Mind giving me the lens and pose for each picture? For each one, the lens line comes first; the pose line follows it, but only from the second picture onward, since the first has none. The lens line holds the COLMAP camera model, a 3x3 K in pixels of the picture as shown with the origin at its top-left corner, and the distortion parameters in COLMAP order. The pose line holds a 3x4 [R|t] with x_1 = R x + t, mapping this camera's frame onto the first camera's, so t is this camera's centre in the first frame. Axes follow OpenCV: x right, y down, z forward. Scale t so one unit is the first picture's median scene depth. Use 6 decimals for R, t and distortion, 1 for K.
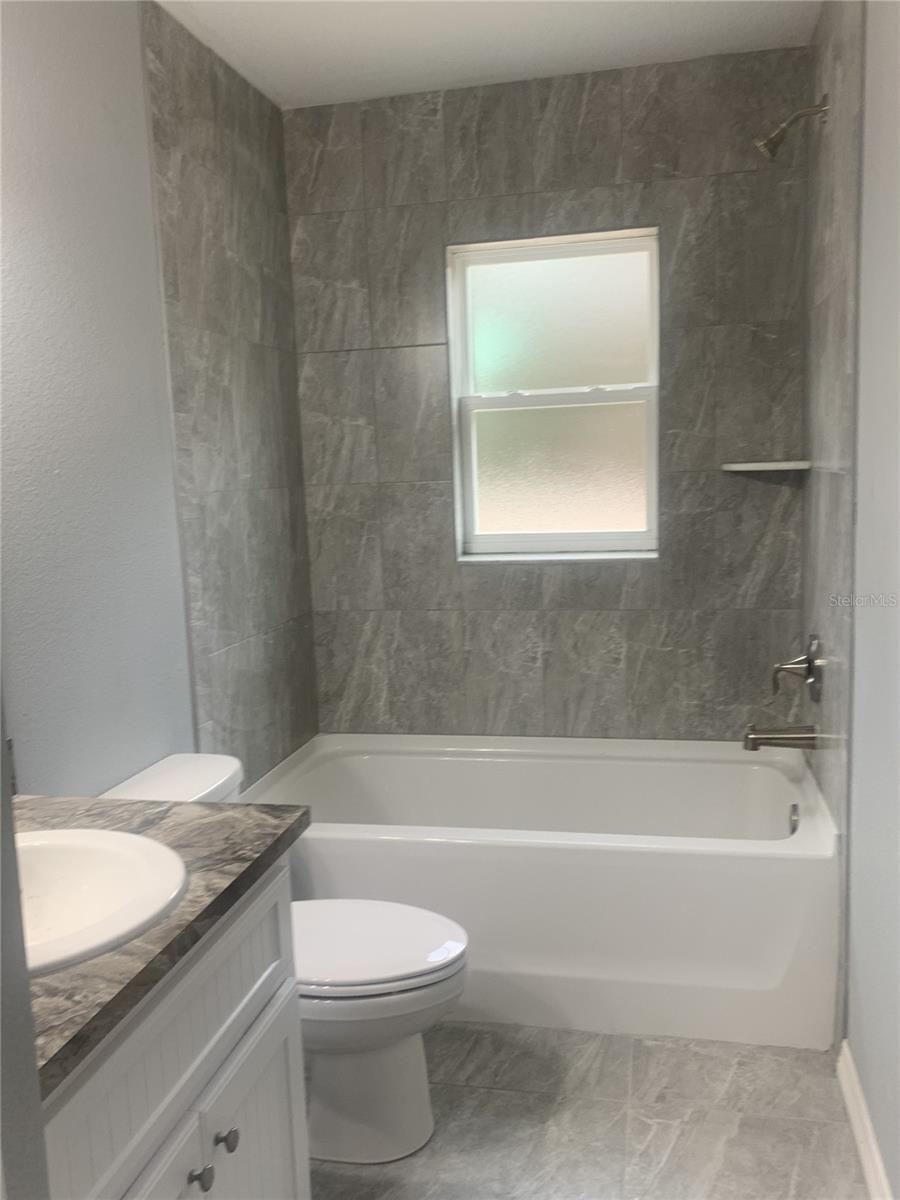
lens RADIAL K [[894.7, 0, 450.0], [0, 894.7, 600.0], [0, 0, 1]] dist [0.012170, -0.005154]
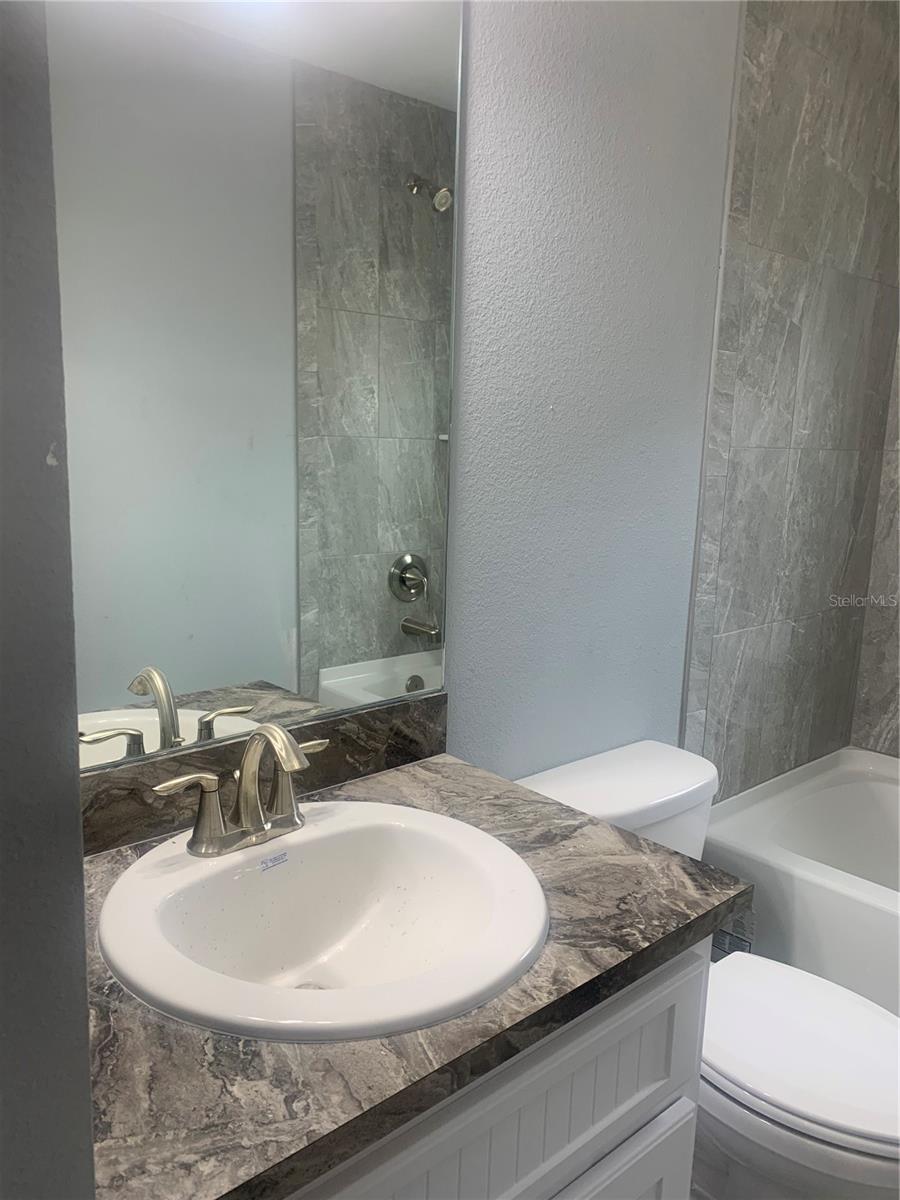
lens RADIAL K [[894.7, 0, 450.0], [0, 894.7, 600.0], [0, 0, 1]] dist [0.012170, -0.005154]
pose [[0.808055, 0.169532, -0.564186, 0.007559], [-0.144943, 0.985471, 0.088530, -0.013044], [0.570997, 0.010238, 0.820888, 0.157890]]
